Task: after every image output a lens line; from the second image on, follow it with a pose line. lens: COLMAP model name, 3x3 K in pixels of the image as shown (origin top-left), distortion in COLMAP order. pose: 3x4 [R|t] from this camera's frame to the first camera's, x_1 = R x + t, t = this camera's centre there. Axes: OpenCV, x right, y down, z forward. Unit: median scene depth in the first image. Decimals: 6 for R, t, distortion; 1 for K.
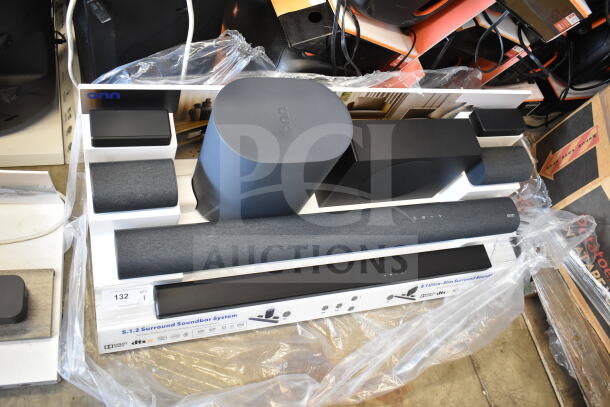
lens RADIAL K [[529.1, 0, 305.0], [0, 529.1, 203.5], [0, 0, 1]] dist [-0.013416, -0.002224]
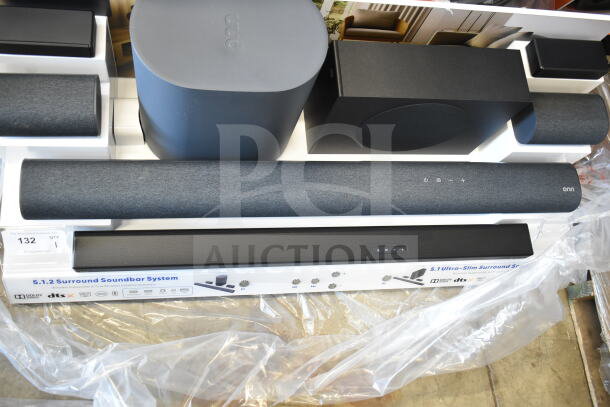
lens RADIAL K [[592.9, 0, 305.0], [0, 592.9, 203.5], [0, 0, 1]] dist [-0.013861, -0.011802]
pose [[0.981516, 0.106591, -0.158950, 0.179847], [-0.089425, 0.989732, 0.111509, -0.018033], [0.169204, -0.095234, 0.980969, 0.146293]]
